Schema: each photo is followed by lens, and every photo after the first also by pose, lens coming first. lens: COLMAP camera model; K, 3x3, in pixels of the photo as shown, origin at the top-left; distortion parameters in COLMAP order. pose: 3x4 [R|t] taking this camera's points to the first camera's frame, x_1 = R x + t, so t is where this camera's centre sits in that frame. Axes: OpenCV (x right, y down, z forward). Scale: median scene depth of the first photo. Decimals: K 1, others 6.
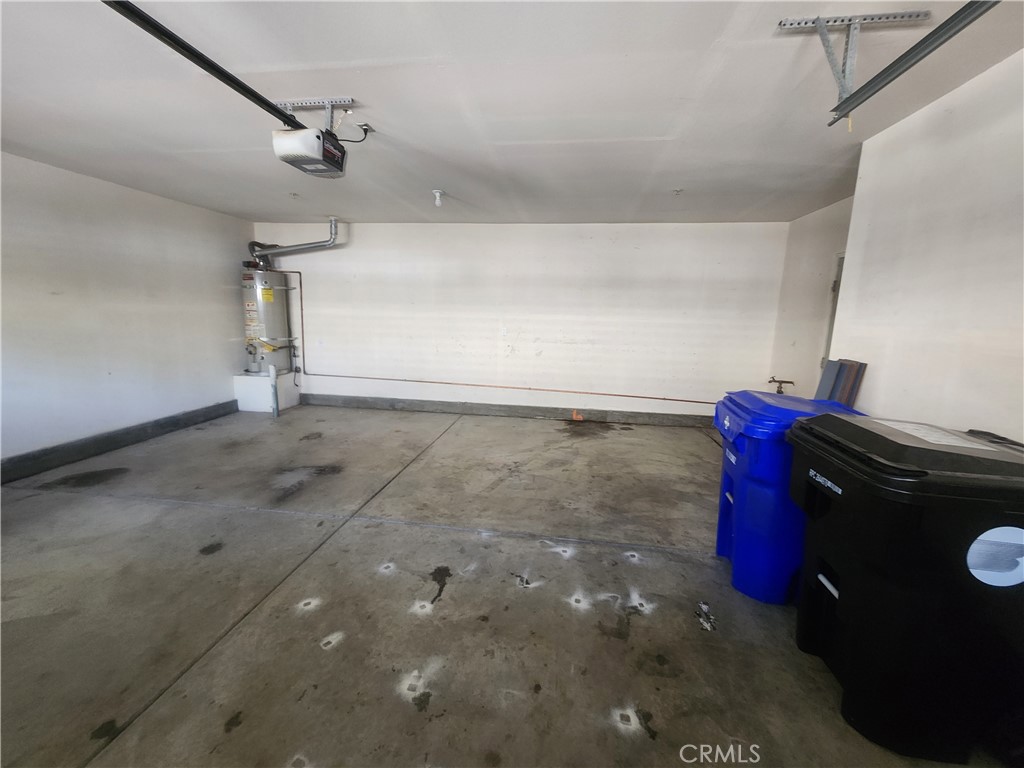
lens RADIAL K [[417.9, 0, 511.3], [0, 417.9, 383.3], [0, 0, 1]] dist [0.002608, -0.002267]
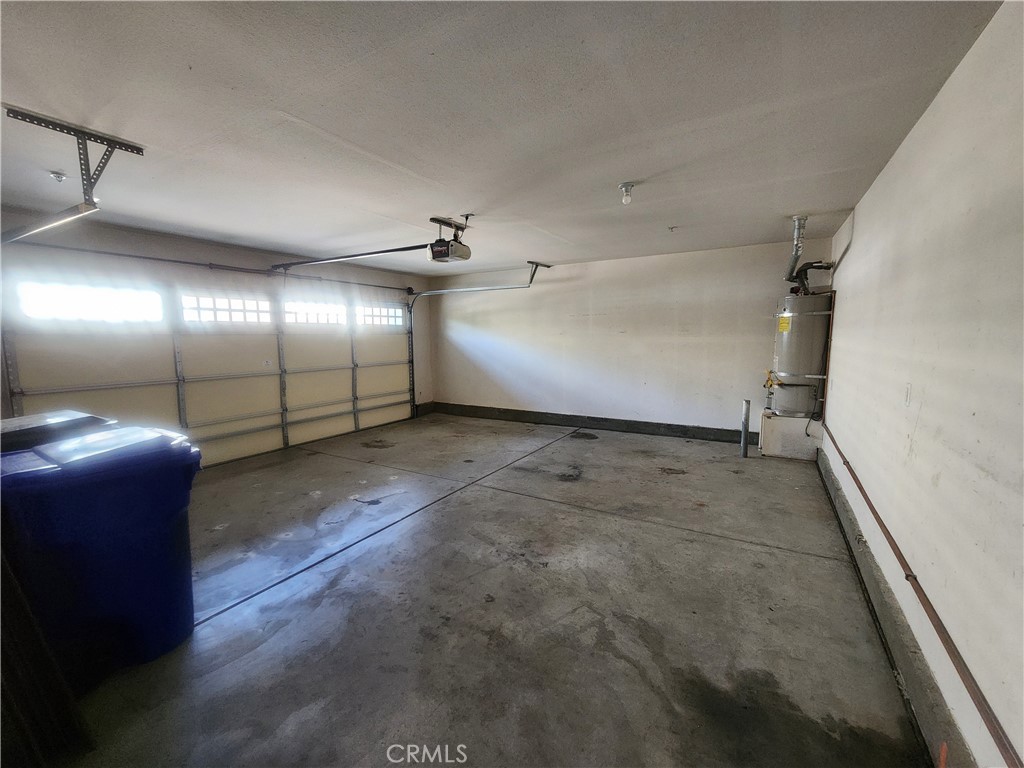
lens RADIAL K [[417.9, 0, 513.7], [0, 417.9, 383.0], [0, 0, 1]] dist [0.002608, -0.002267]
pose [[-0.367446, 0.089517, -0.925727, 0.646914], [-0.160106, 0.974409, 0.157775, -0.199622], [0.916160, 0.206188, -0.343710, 1.161866]]
